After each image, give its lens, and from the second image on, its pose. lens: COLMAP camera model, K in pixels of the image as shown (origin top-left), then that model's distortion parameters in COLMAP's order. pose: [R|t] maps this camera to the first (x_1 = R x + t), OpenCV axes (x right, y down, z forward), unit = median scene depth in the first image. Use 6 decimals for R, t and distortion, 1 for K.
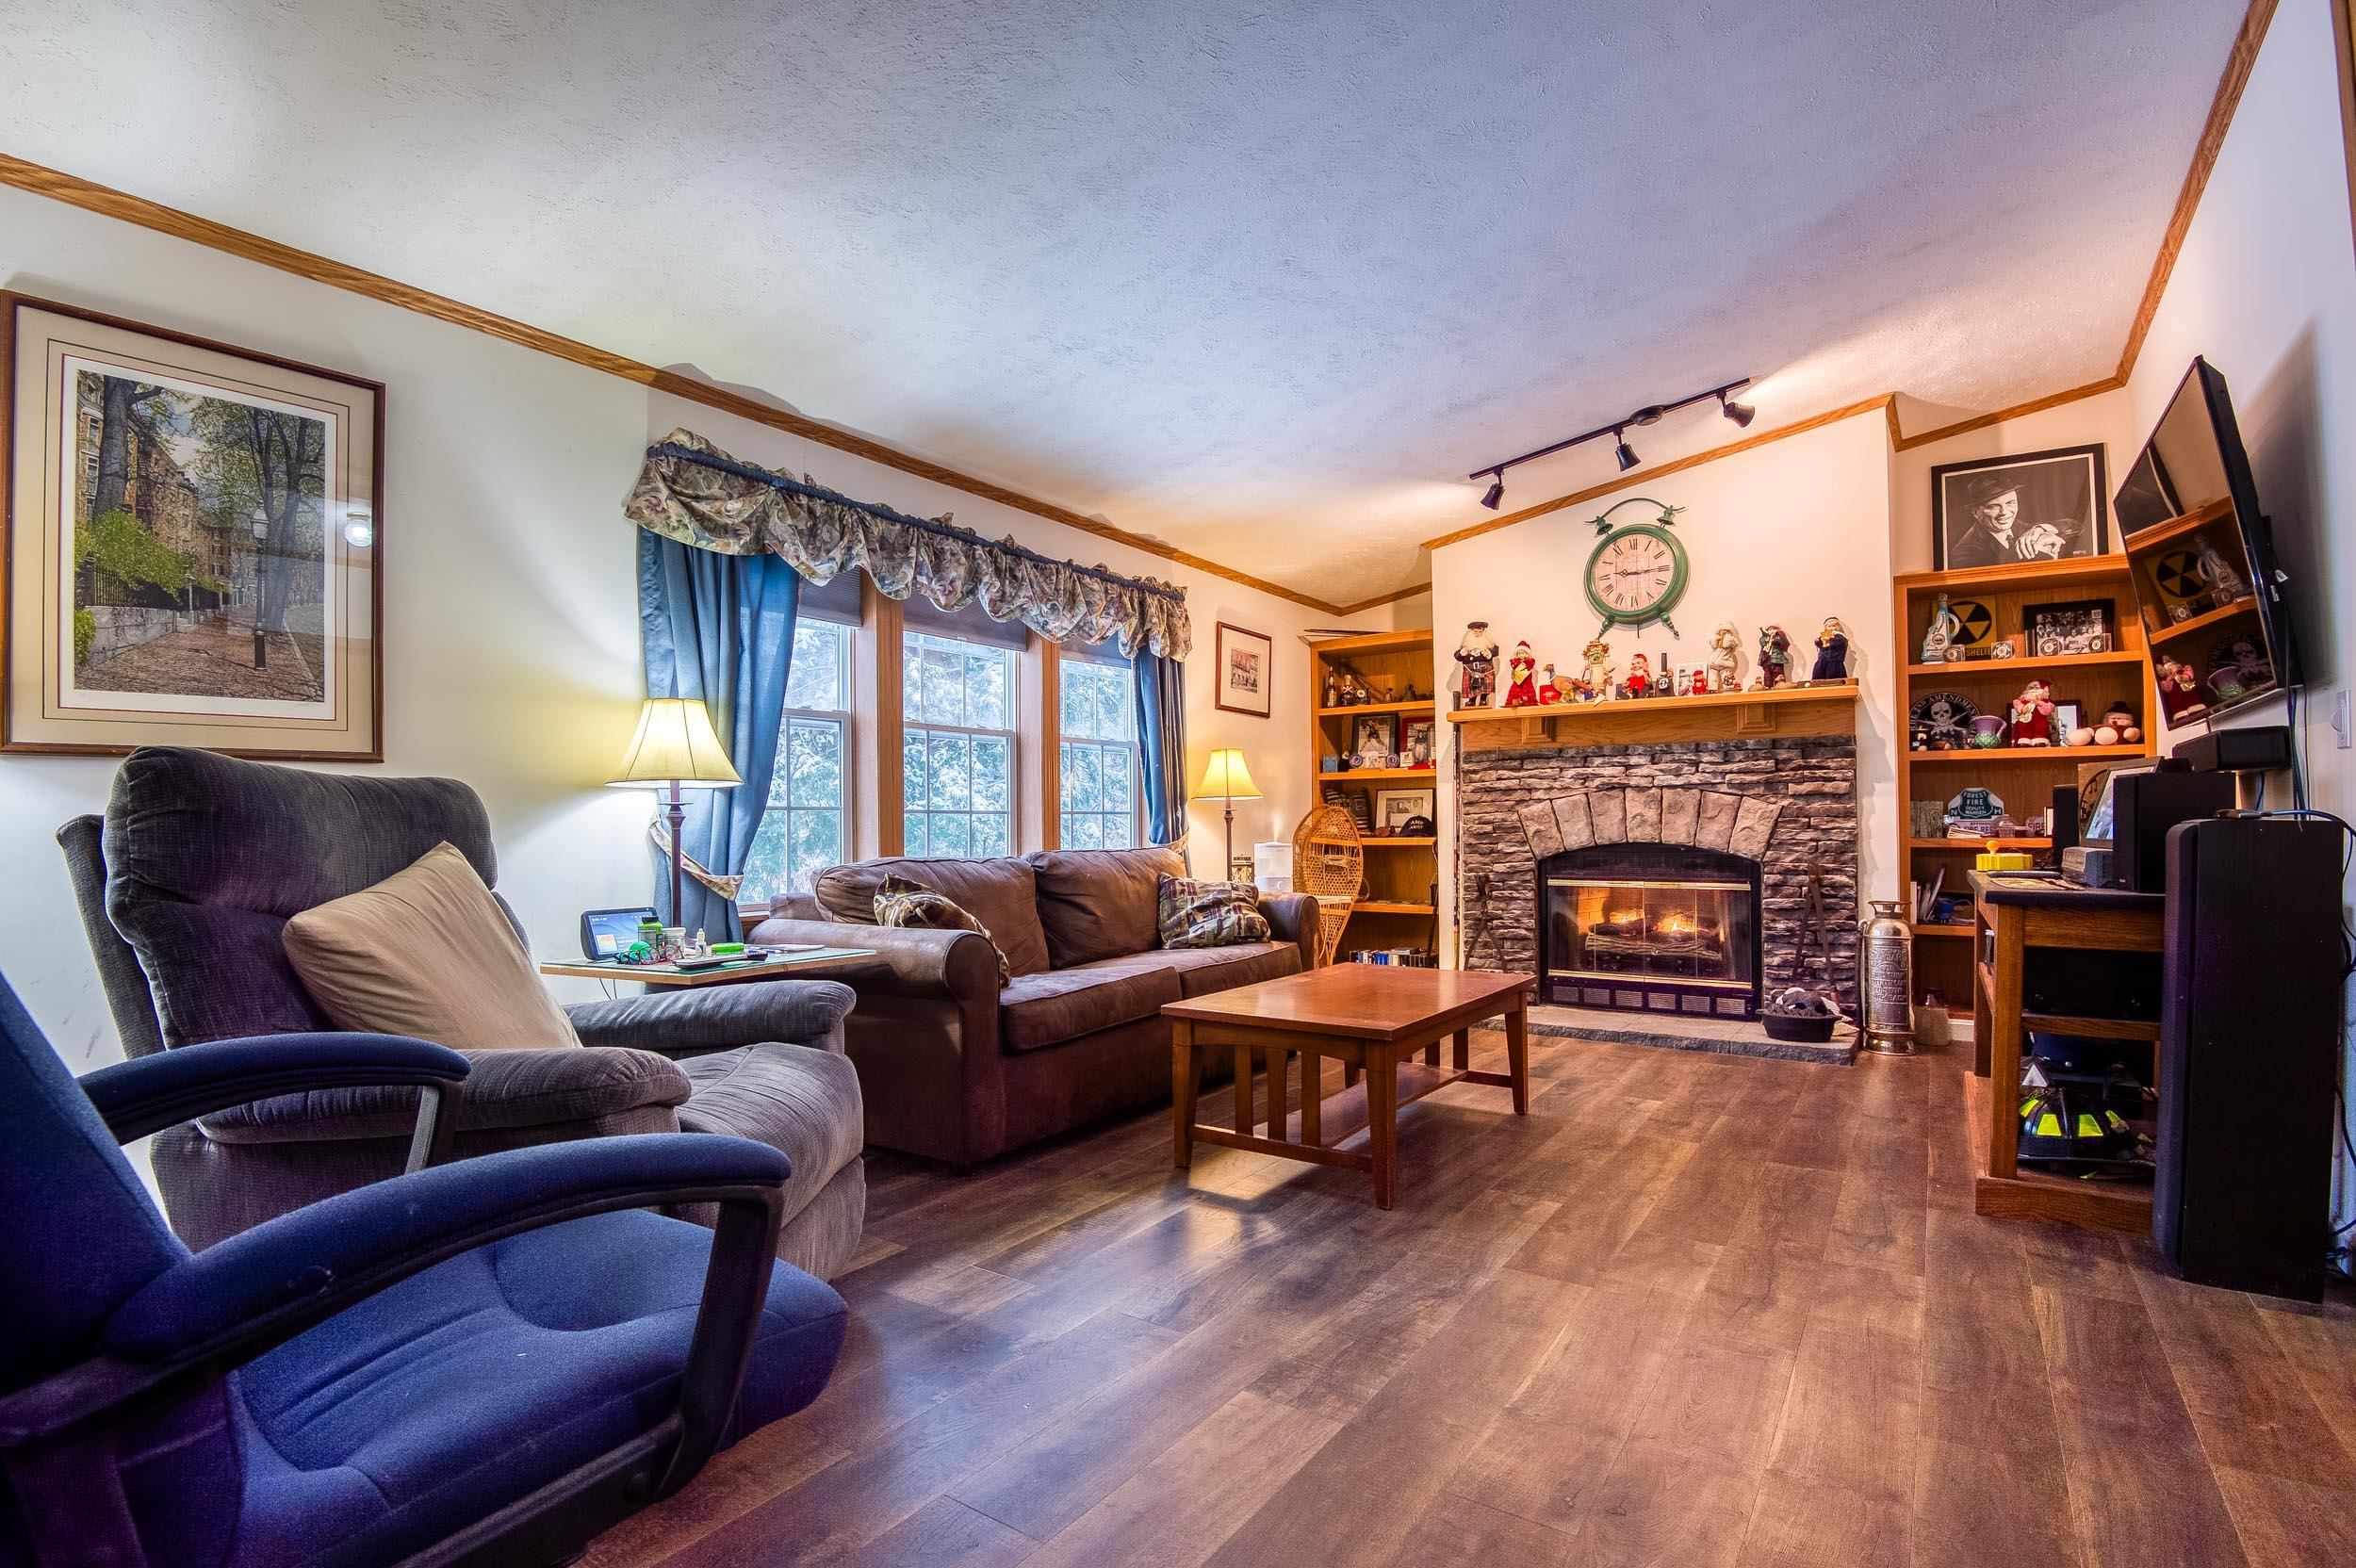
lens RADIAL K [[1110.8, 0, 1214.9], [0, 1110.8, 822.3], [0, 0, 1]] dist [-0.002647, -0.021812]
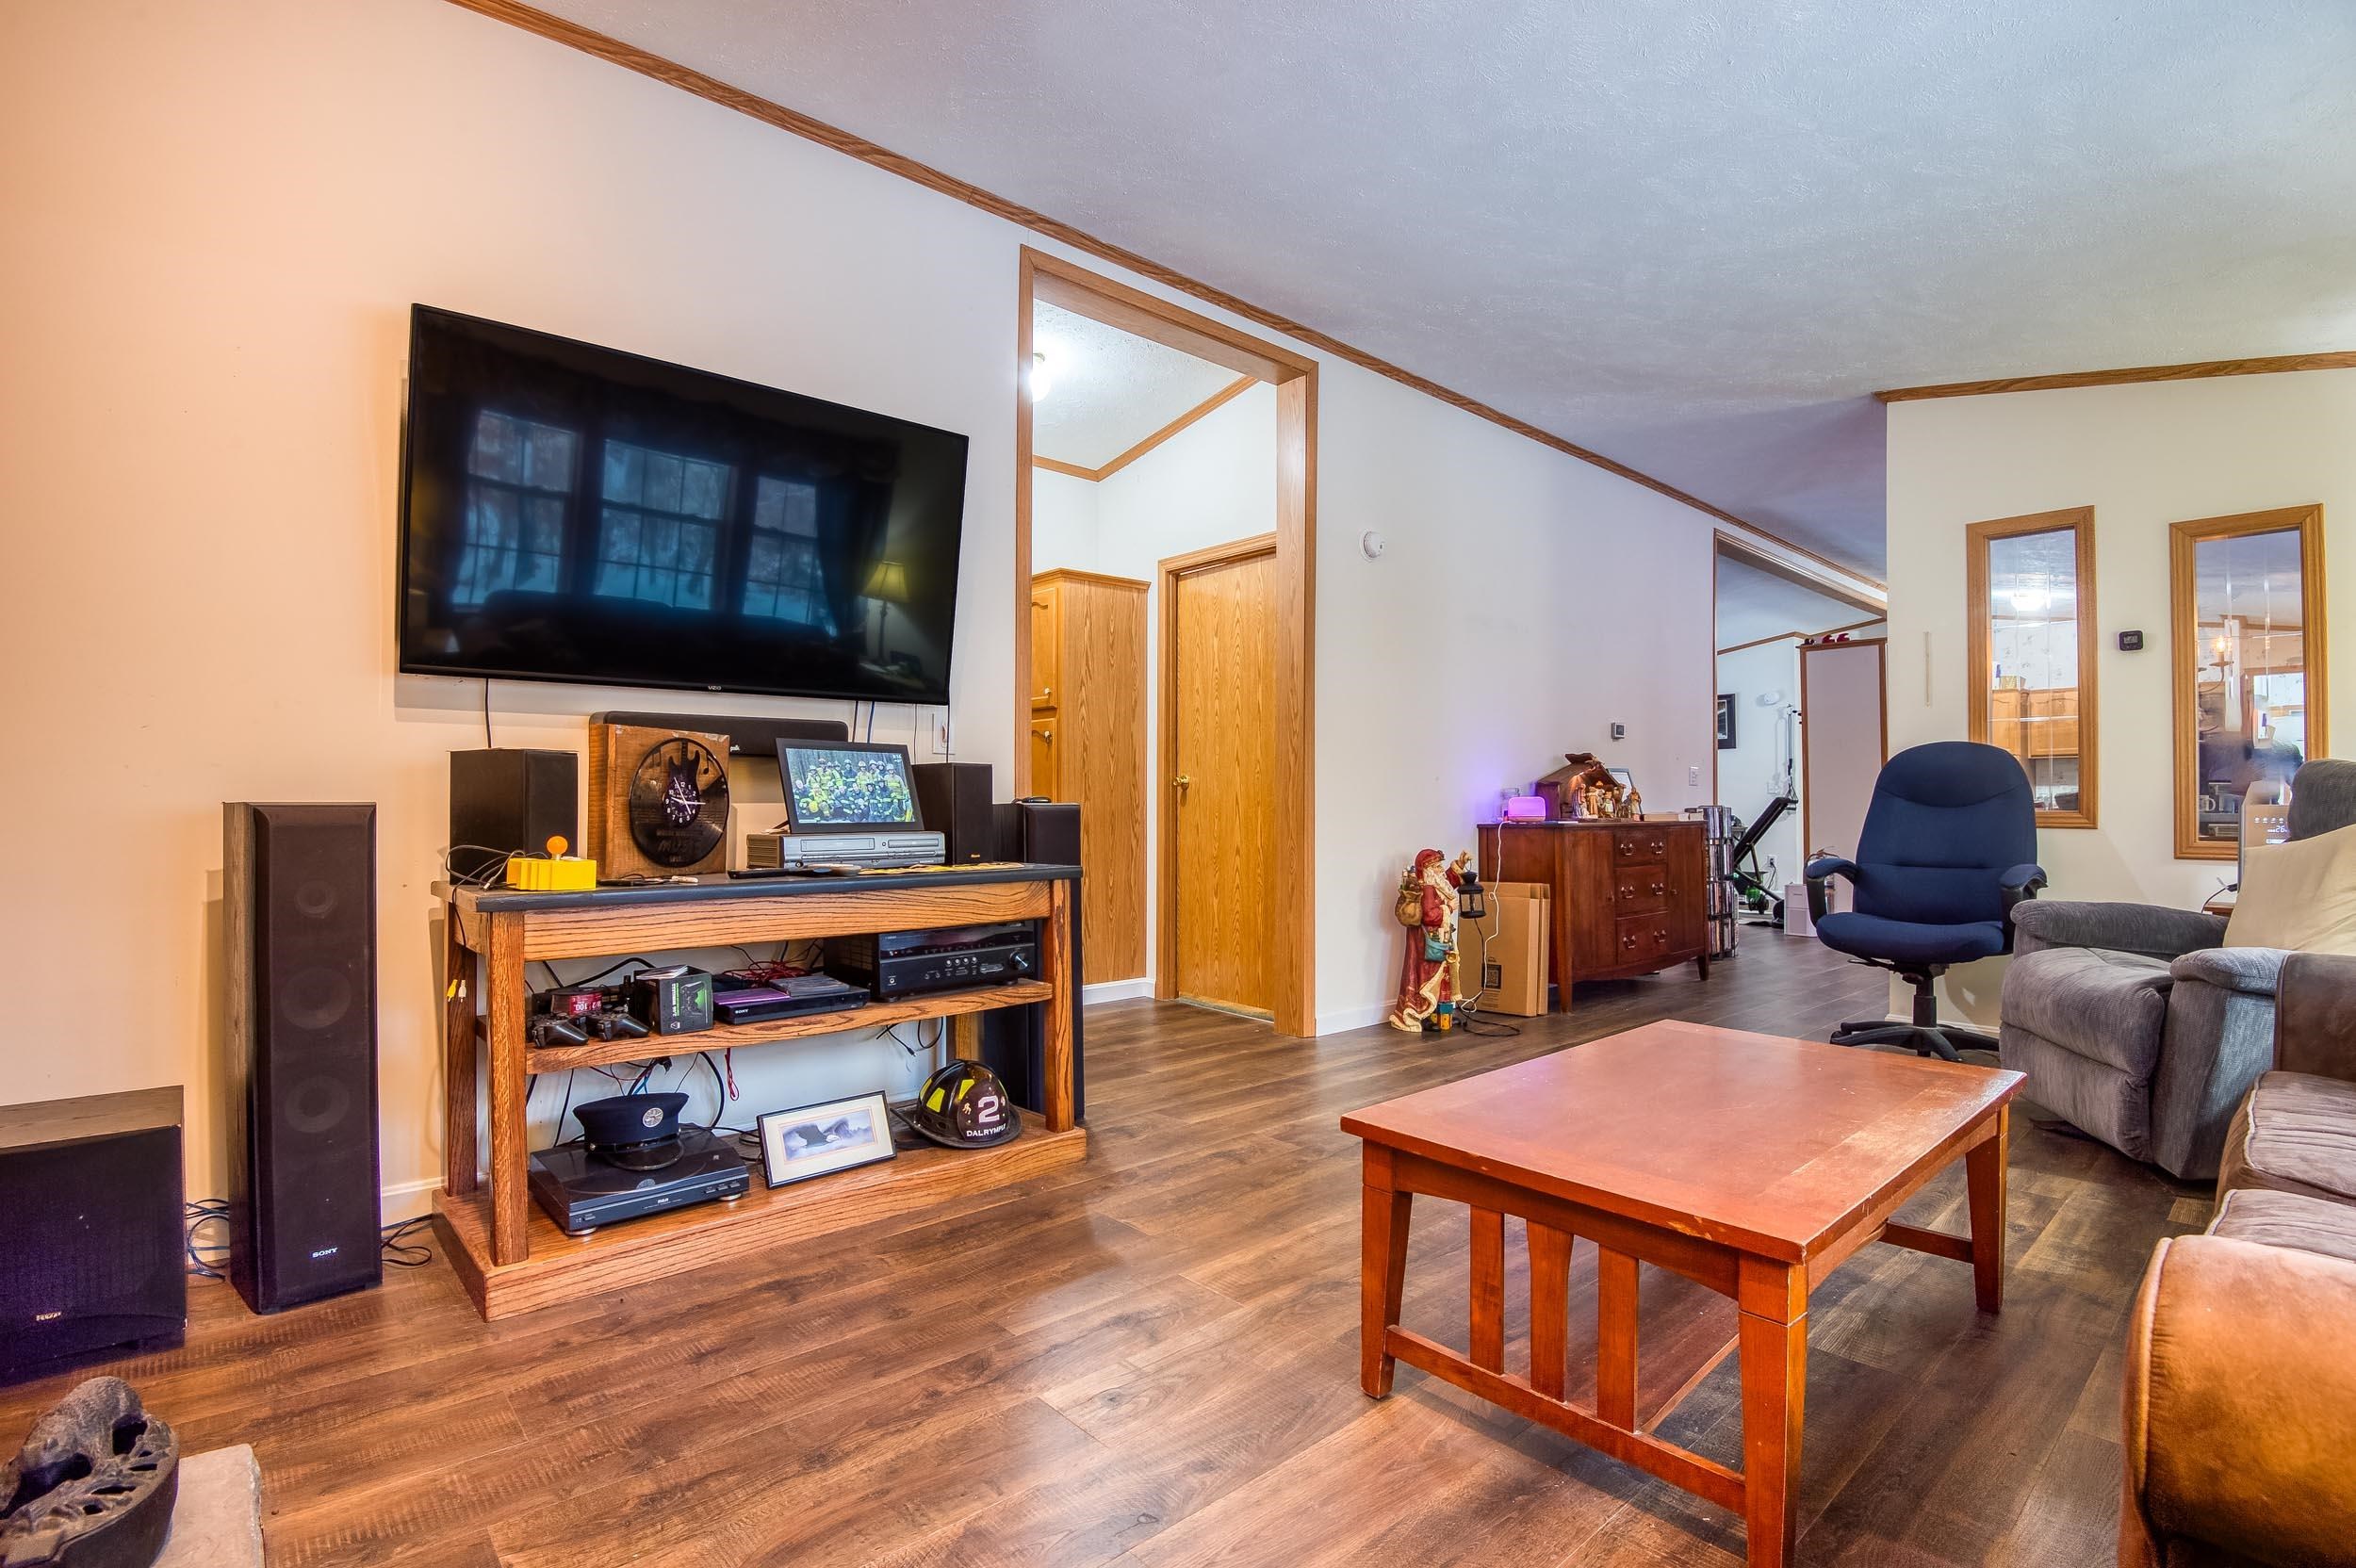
lens RADIAL K [[1155.6, 0, 1181.5], [0, 1155.6, 793.0], [0, 0, 1]] dist [-0.010170, -0.023661]
pose [[-0.967213, 0.009154, 0.253802, 0.165947], [0.008330, 0.999956, -0.004321, -0.002396], [-0.253831, -0.002065, -0.967246, 1.108060]]
